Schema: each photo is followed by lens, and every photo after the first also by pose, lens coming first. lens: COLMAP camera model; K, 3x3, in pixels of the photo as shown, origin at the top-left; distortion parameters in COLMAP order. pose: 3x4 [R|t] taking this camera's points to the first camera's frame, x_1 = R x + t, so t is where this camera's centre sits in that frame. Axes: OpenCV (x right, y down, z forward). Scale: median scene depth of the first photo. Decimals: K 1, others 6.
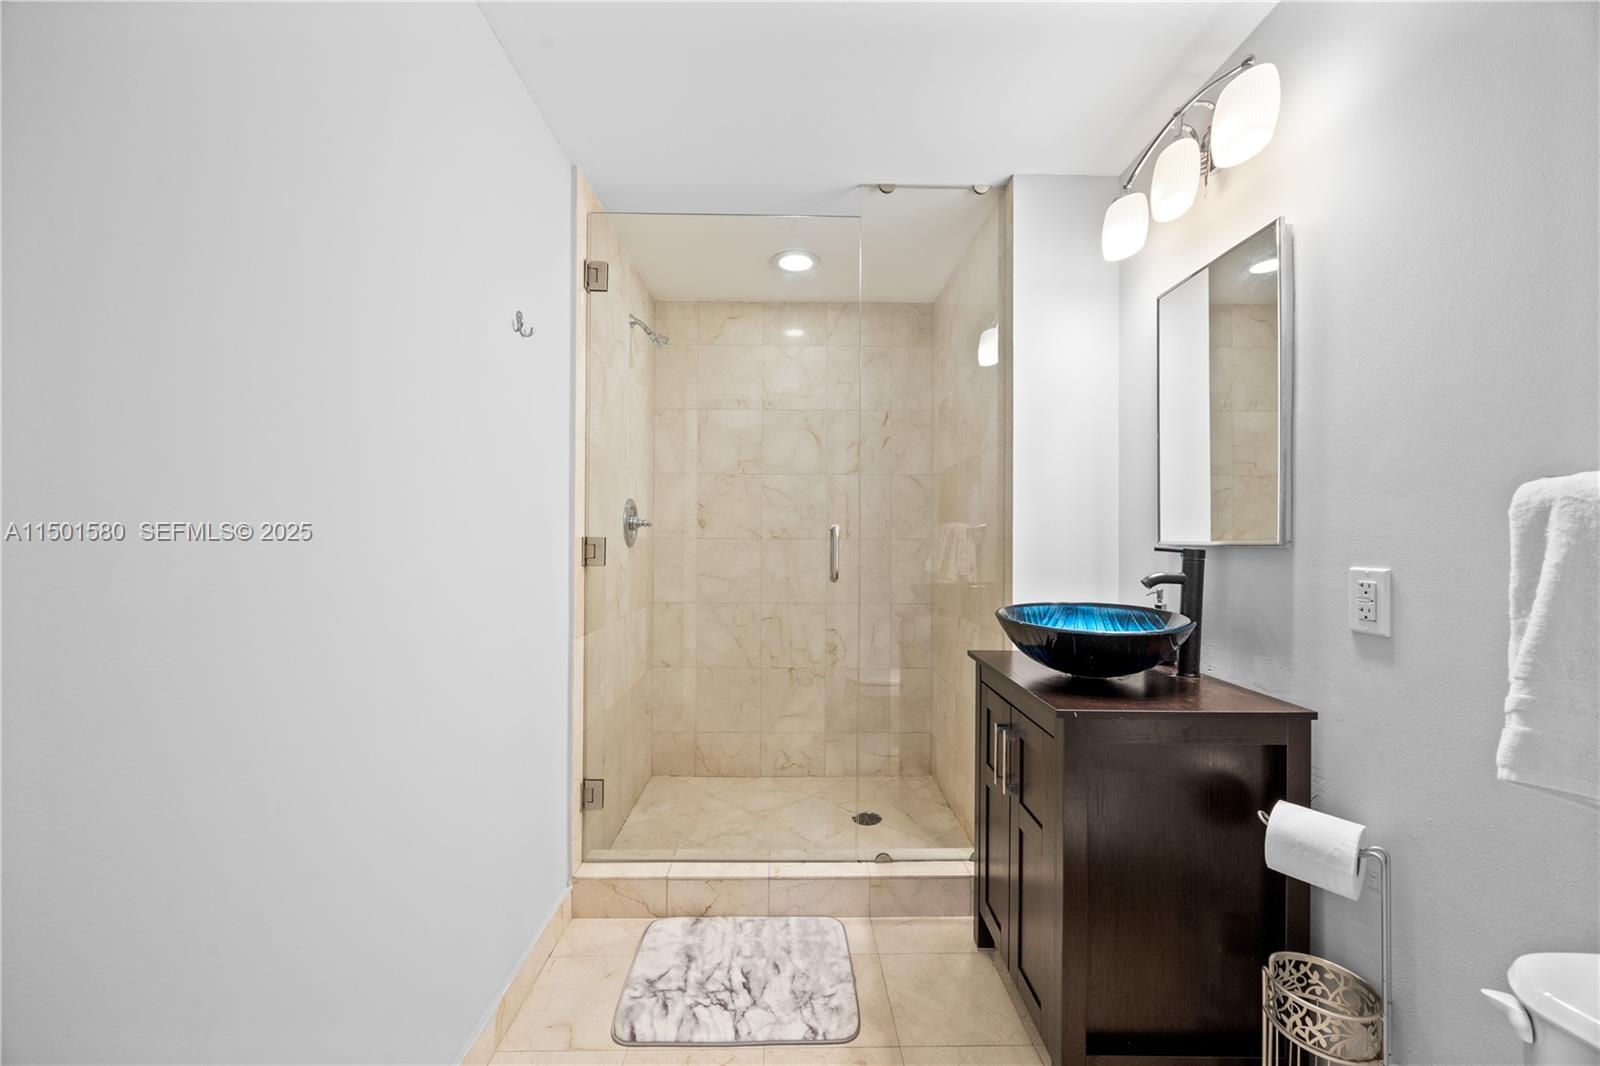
lens RADIAL K [[612.4, 0, 800.6], [0, 612.4, 537.1], [0, 0, 1]] dist [0.000407, 0.000006]
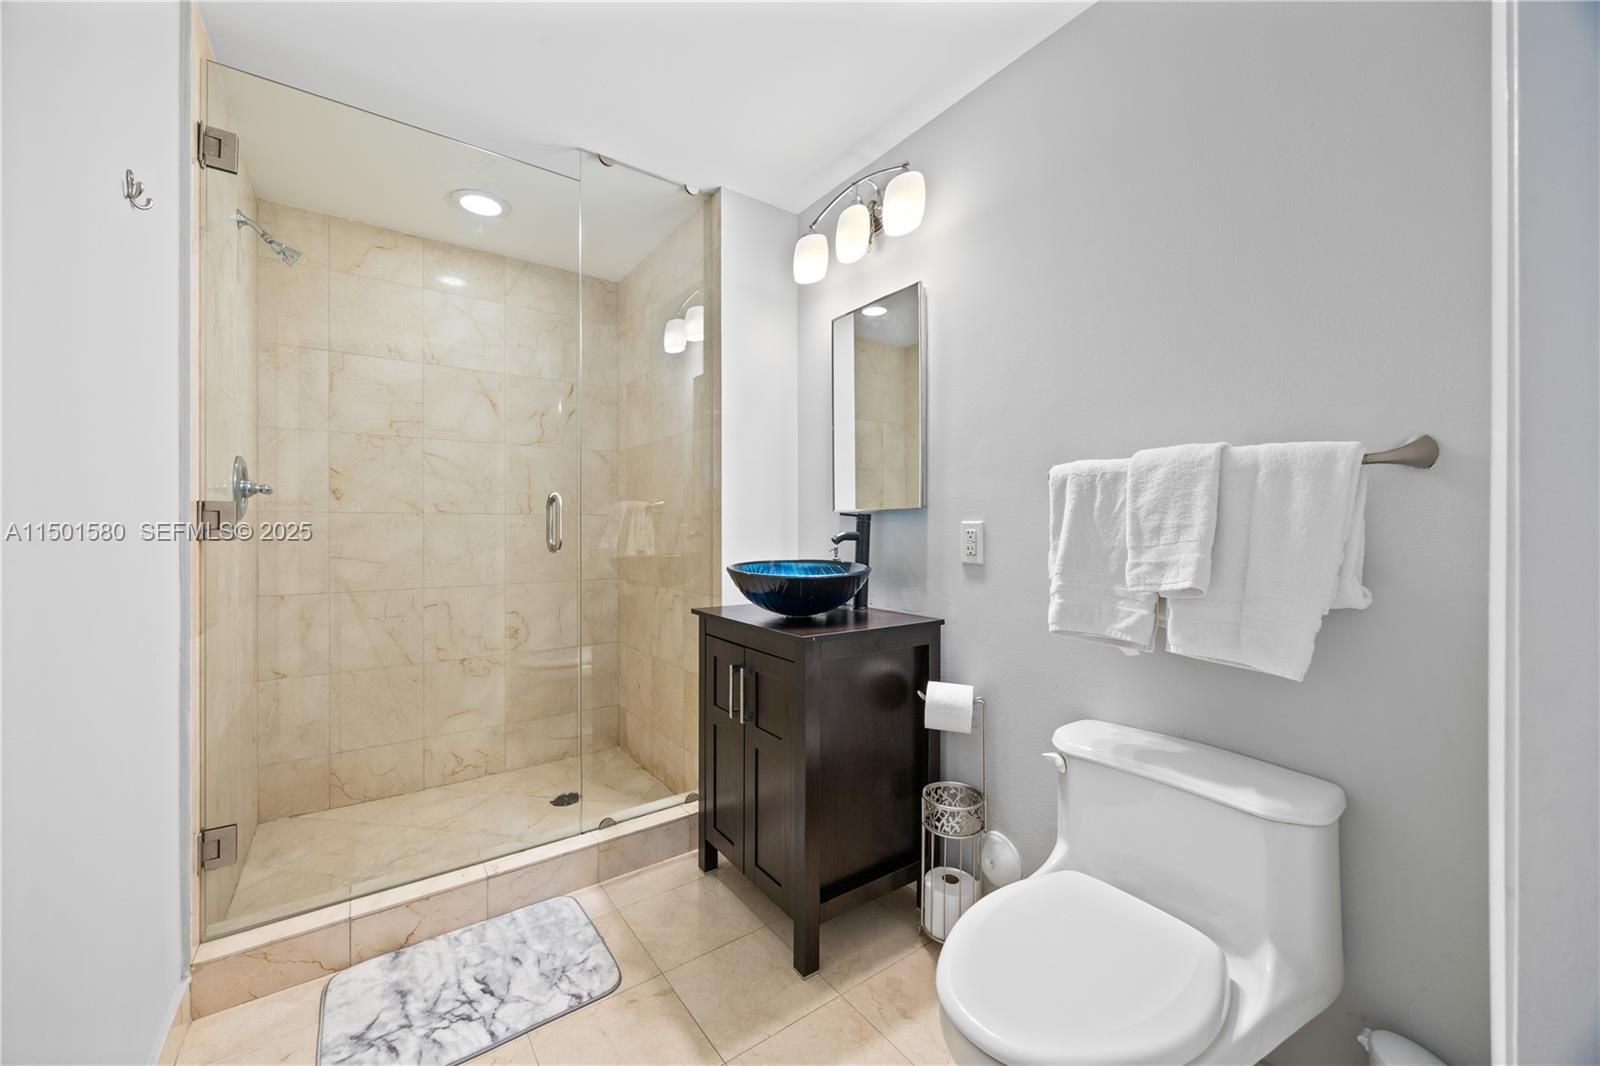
lens RADIAL K [[612.8, 0, 799.8], [0, 612.8, 530.5], [0, 0, 1]] dist [-0.000483, -0.000054]
pose [[0.818671, -0.009955, 0.574176, -0.208165], [0.005876, 0.999943, 0.008959, 0.036781], [-0.574232, -0.003960, 0.818683, -0.014667]]
